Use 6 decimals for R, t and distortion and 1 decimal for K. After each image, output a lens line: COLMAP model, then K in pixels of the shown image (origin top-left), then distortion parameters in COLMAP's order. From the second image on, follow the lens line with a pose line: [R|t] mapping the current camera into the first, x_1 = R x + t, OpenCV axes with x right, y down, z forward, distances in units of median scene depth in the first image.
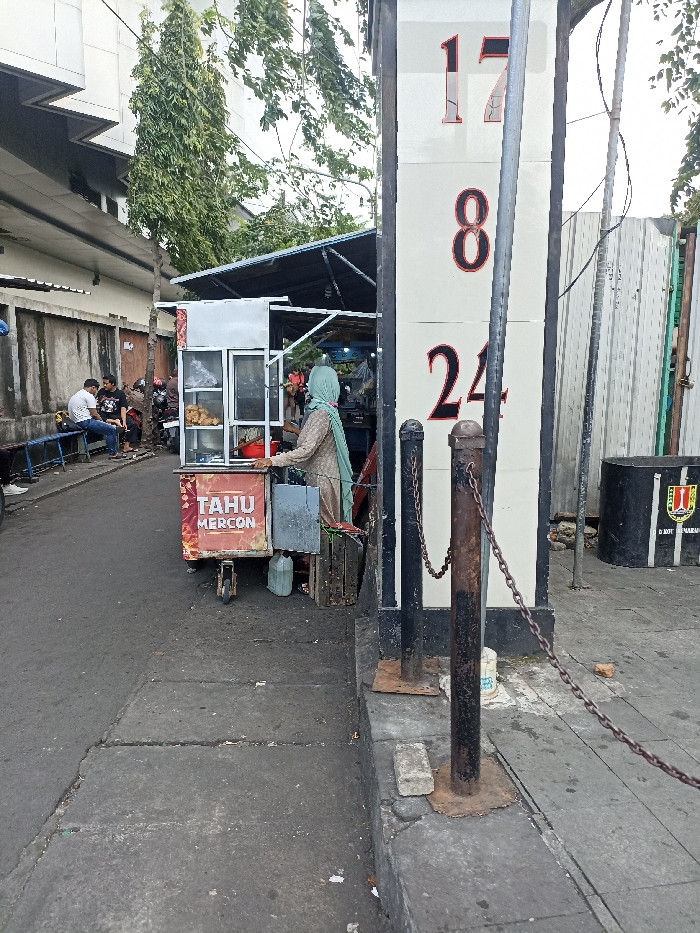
lens RADIAL K [[681.5, 0, 366.5], [0, 681.5, 468.5], [0, 0, 1]] dist [0.007253, -0.000796]
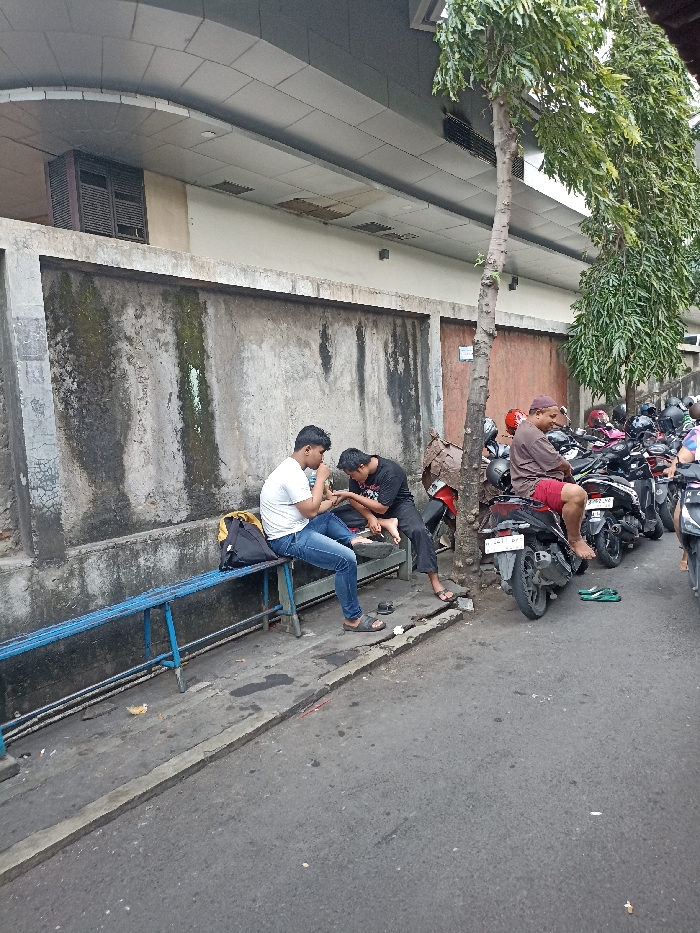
lens RADIAL K [[681.5, 0, 366.5], [0, 681.5, 468.5], [0, 0, 1]] dist [0.007253, -0.000796]
pose [[0.801542, 0.024982, -0.597416, -0.128798], [-0.041077, 0.999067, -0.013333, -0.106367], [0.596525, 0.035227, 0.801821, 0.692615]]
